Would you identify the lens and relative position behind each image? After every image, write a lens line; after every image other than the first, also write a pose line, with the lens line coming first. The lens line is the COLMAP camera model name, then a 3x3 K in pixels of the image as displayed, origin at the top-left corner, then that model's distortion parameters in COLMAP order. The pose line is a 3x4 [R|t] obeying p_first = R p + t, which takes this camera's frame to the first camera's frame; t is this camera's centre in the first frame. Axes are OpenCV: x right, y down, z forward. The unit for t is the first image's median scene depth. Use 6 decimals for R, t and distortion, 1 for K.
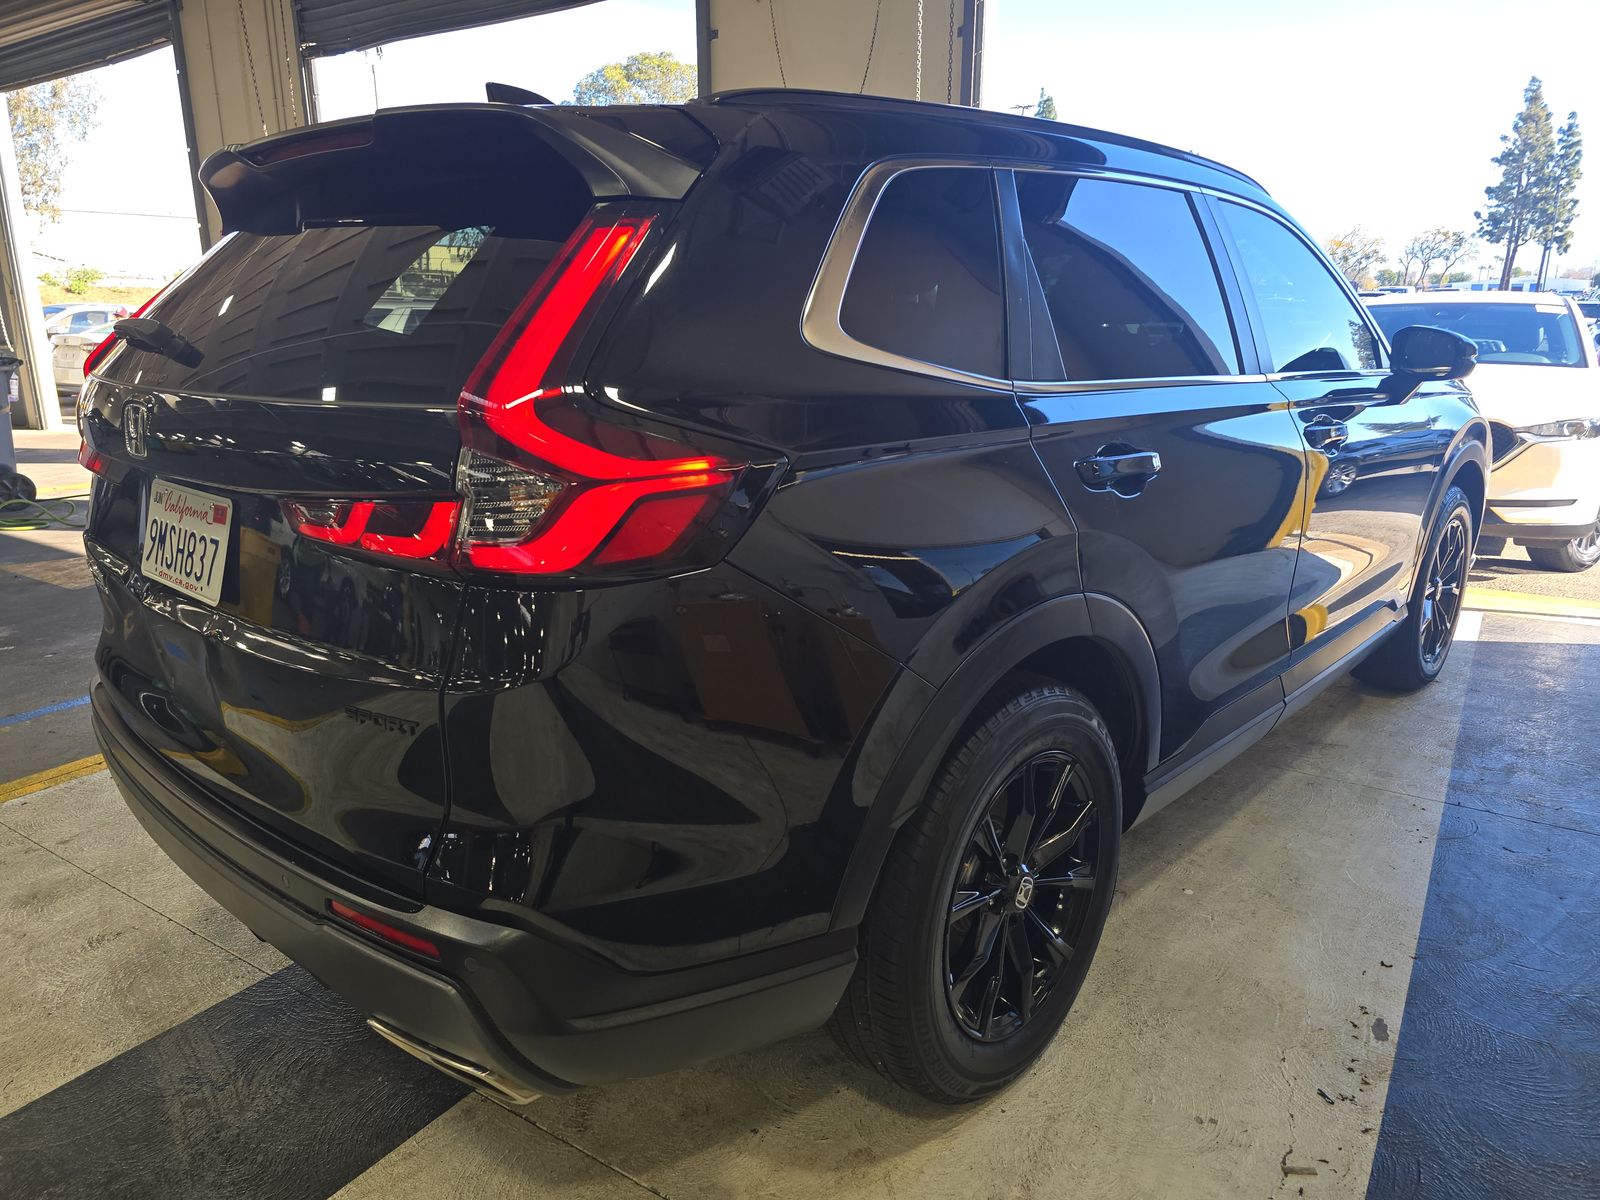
lens RADIAL K [[1057.0, 0, 794.6], [0, 1057.0, 595.3], [0, 0, 1]] dist [0.052716, -0.067234]
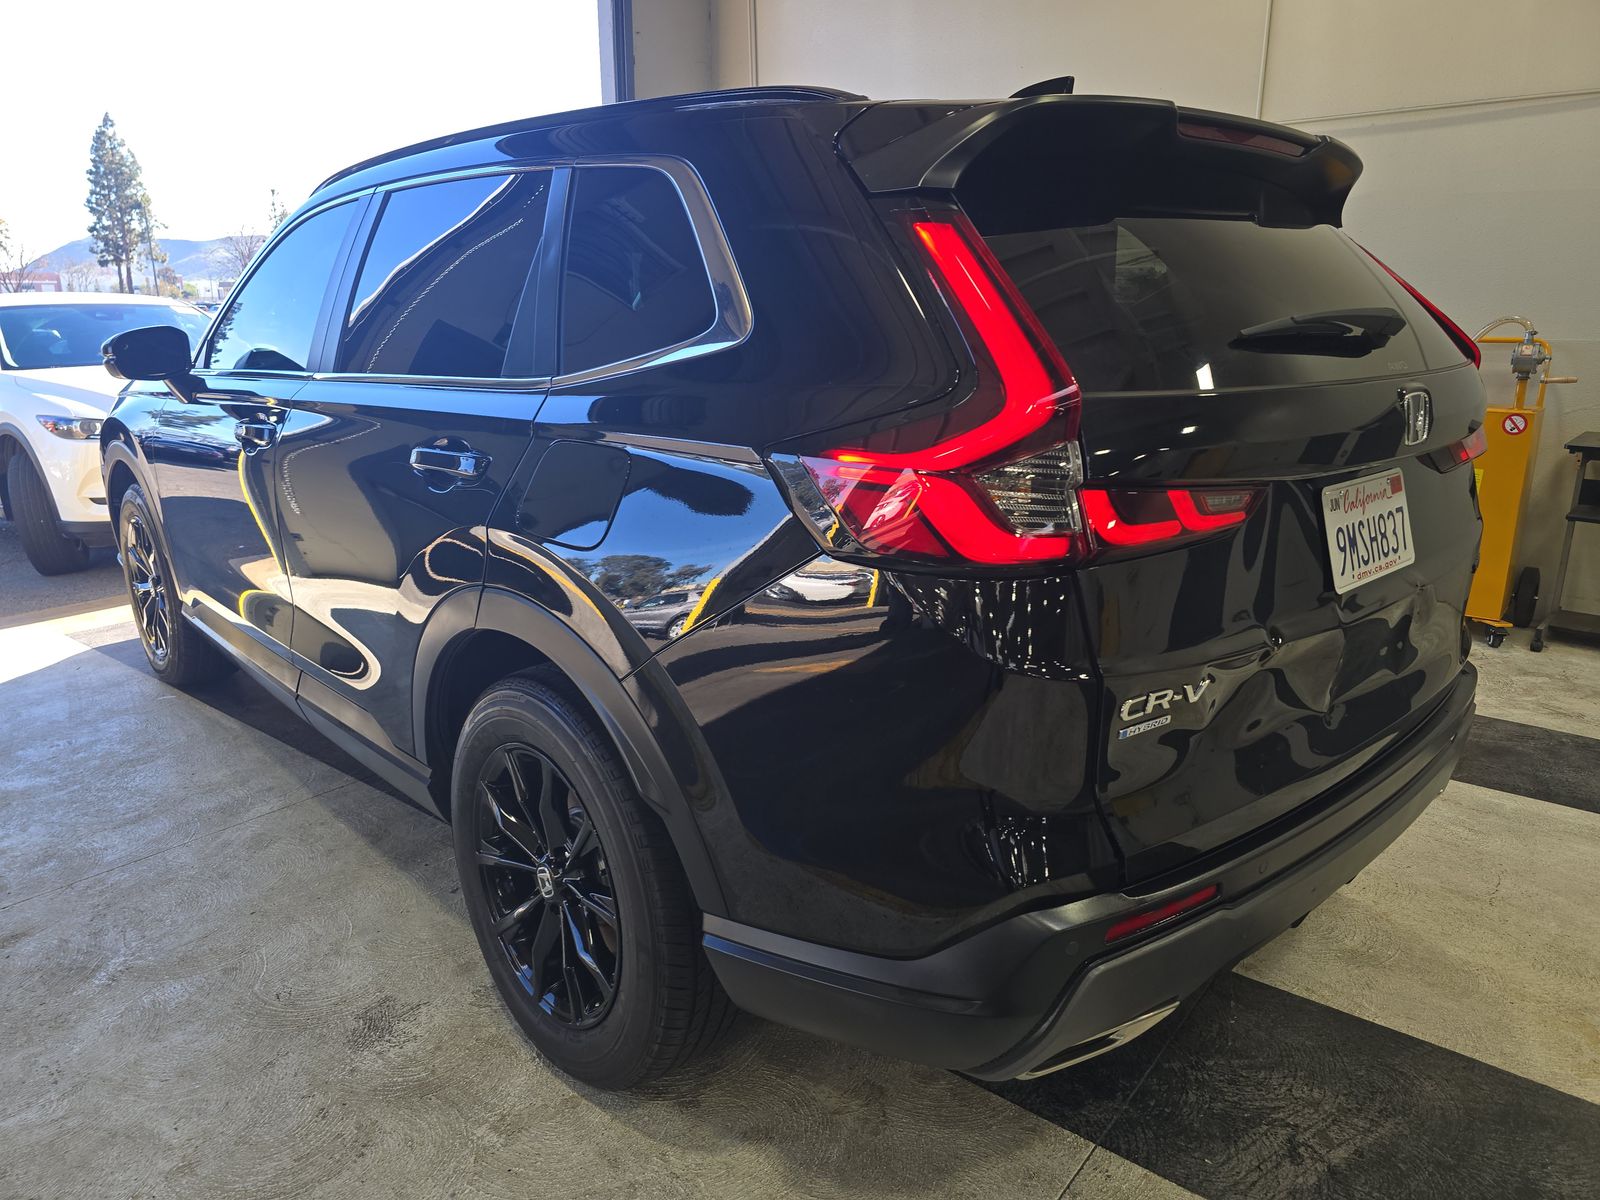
lens RADIAL K [[1057.0, 0, 794.6], [0, 1057.0, 595.3], [0, 0, 1]] dist [0.052716, -0.067234]
pose [[0.107296, -0.260538, 0.959483, -1.590763], [0.259818, 0.938867, 0.225885, -0.355756], [-0.959678, 0.225055, 0.168429, 1.350103]]
